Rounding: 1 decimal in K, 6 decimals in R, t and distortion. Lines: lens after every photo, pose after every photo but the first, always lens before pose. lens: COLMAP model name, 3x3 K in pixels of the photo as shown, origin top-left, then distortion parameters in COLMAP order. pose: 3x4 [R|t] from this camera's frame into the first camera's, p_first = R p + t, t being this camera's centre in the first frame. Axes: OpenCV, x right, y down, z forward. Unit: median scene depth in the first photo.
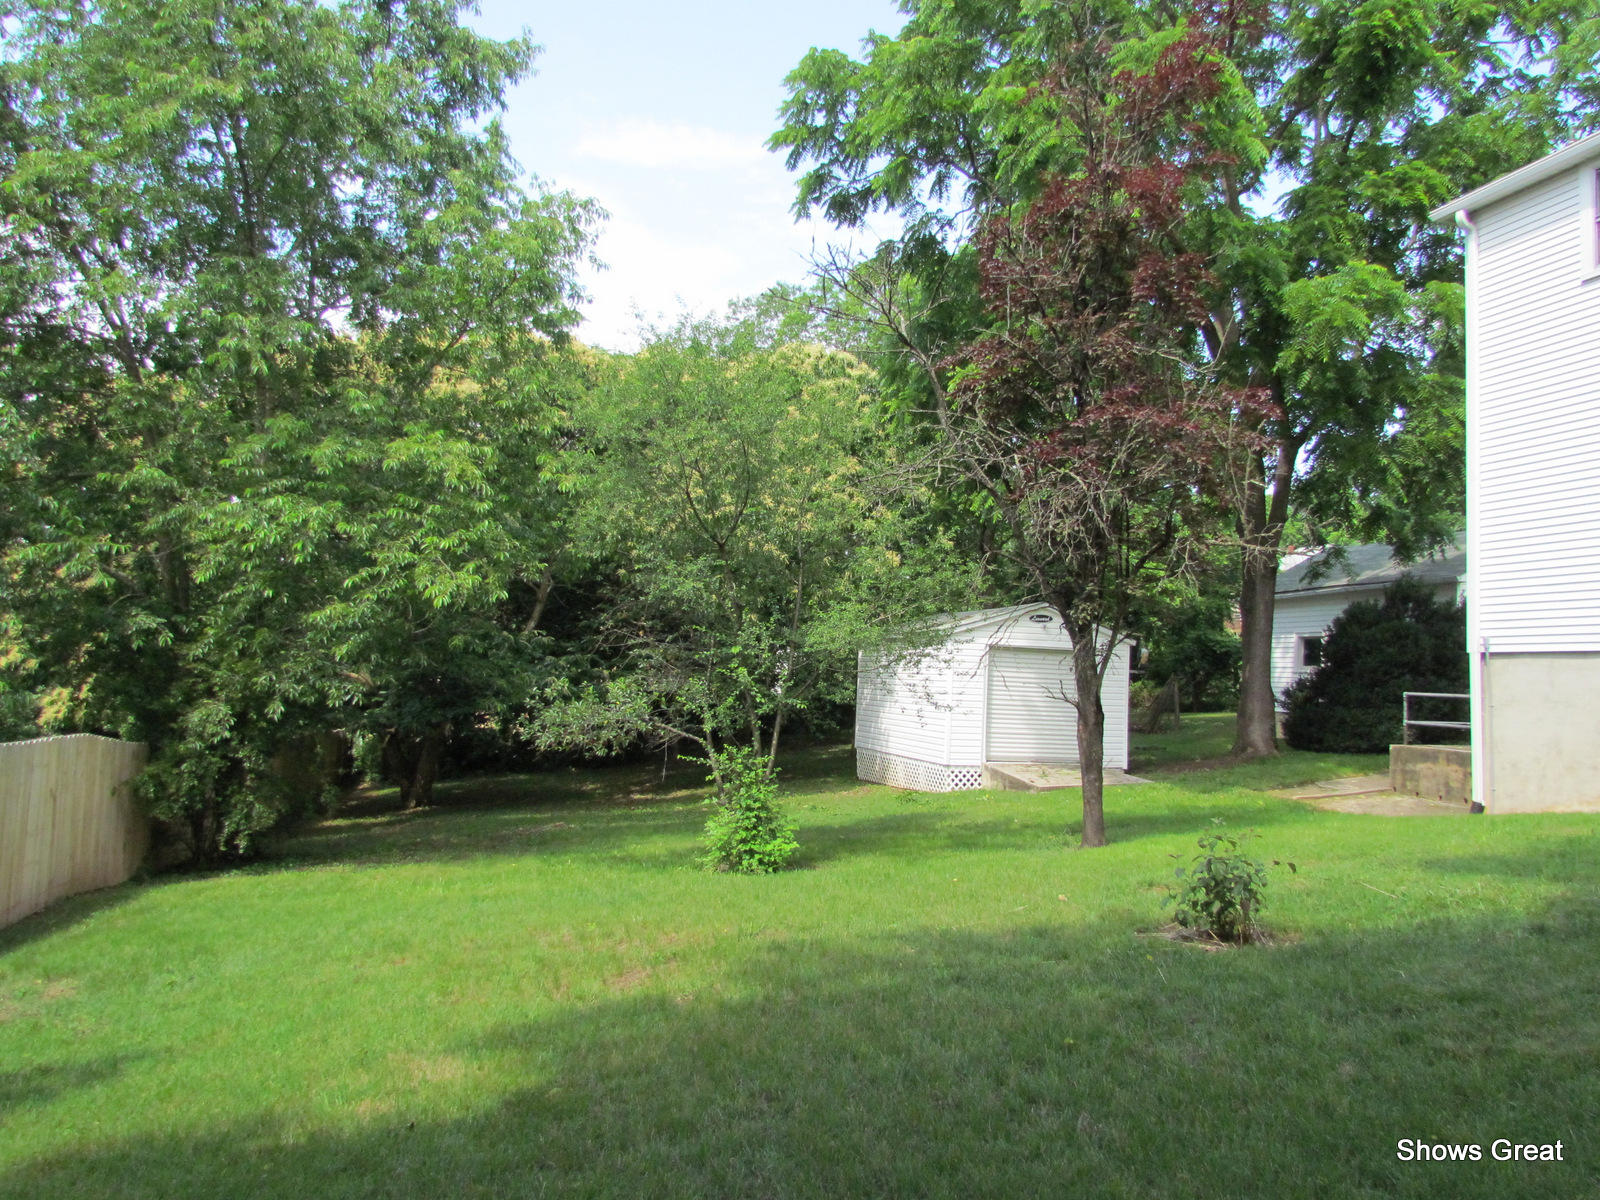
lens RADIAL K [[1172.7, 0, 802.6], [0, 1172.7, 594.9], [0, 0, 1]] dist [-0.025442, -0.002964]
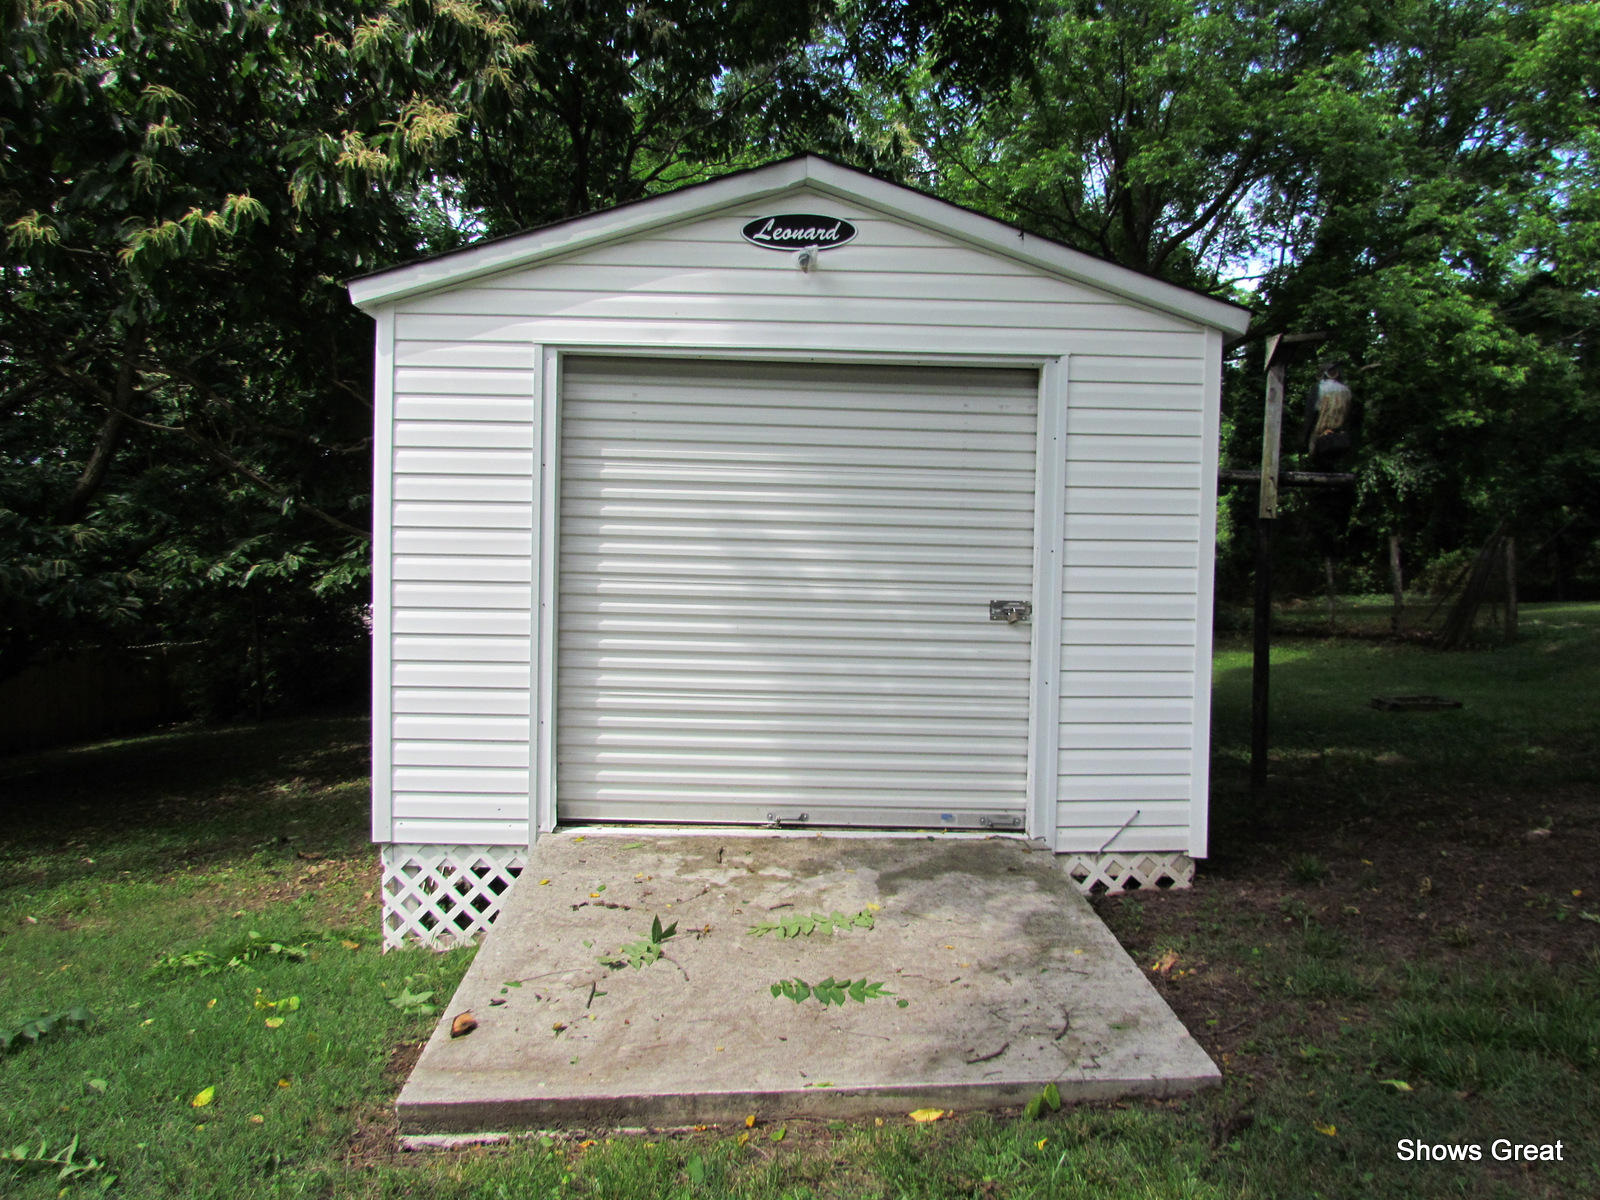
lens RADIAL K [[1172.7, 0, 802.6], [0, 1172.7, 594.9], [0, 0, 1]] dist [-0.025442, -0.002964]
pose [[0.965783, -0.011025, -0.259118, 0.265595], [0.035733, 0.995224, 0.090839, 0.071750], [0.256879, -0.096990, 0.961565, 0.767870]]
